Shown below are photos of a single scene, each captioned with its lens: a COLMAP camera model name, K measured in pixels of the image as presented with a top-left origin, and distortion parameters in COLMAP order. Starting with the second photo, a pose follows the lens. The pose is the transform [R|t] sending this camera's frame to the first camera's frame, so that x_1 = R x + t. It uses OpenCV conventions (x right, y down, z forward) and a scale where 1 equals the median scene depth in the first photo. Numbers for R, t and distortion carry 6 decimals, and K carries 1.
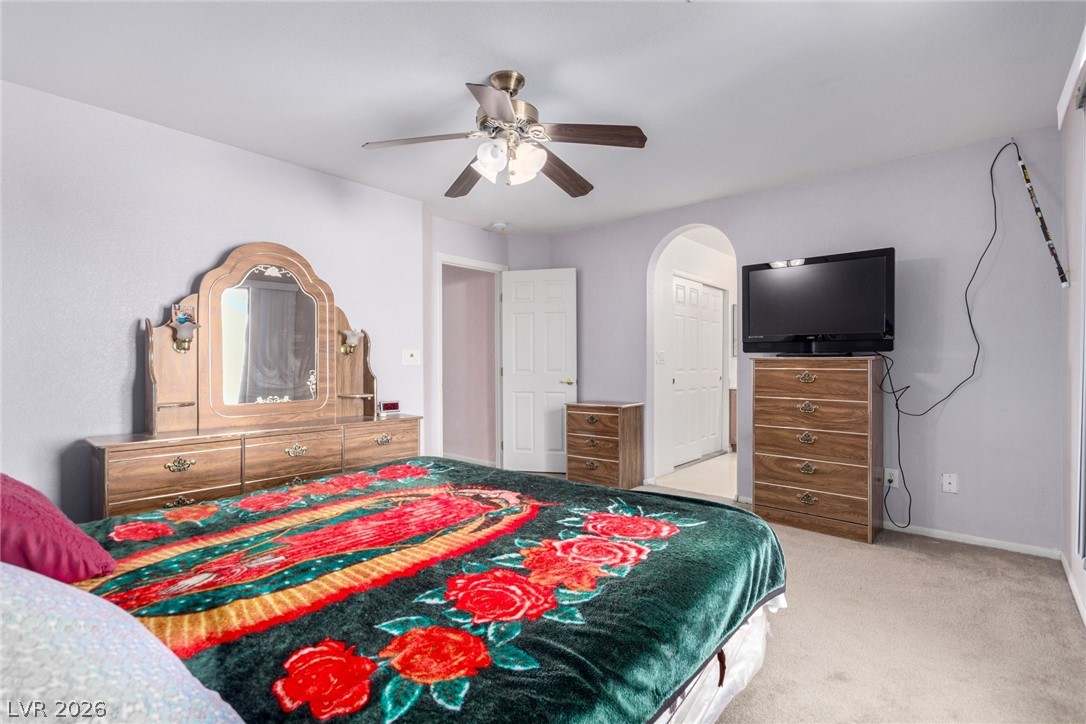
lens RADIAL K [[504.1, 0, 542.7], [0, 504.1, 363.3], [0, 0, 1]] dist [0.014269, 0.001861]
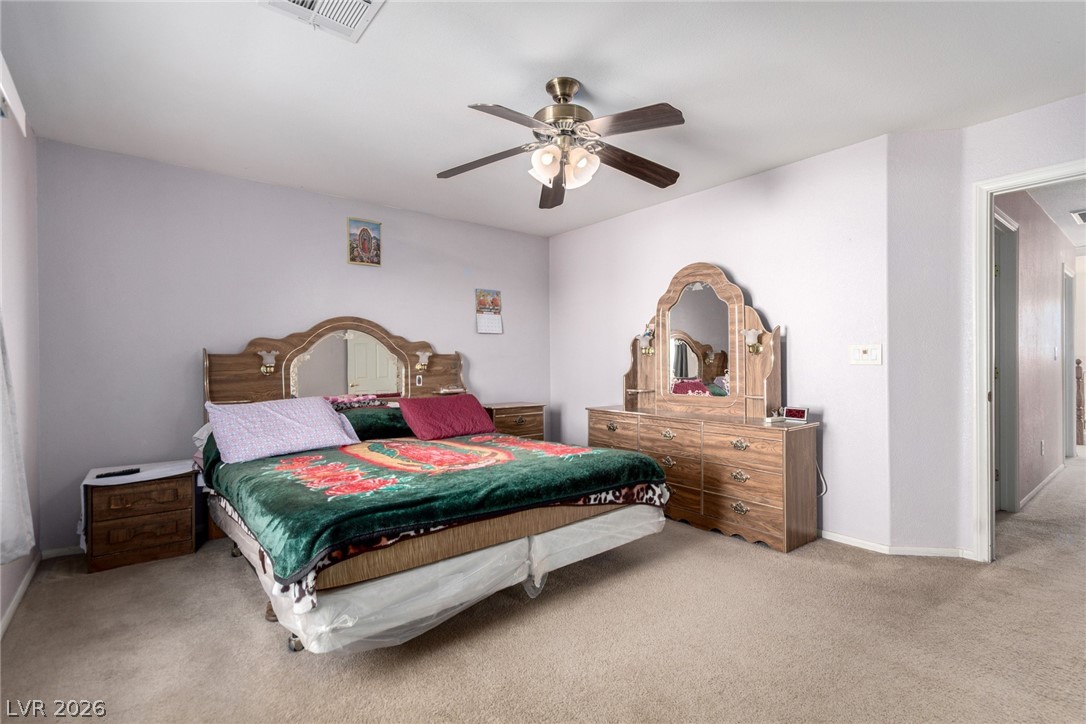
lens RADIAL K [[504.1, 0, 542.3], [0, 504.1, 363.3], [0, 0, 1]] dist [0.014269, 0.001861]
pose [[-0.172227, -0.001464, -0.985056, 0.685843], [0.004289, 0.999988, -0.002236, 0.001312], [0.985048, -0.004610, -0.172219, 0.818439]]
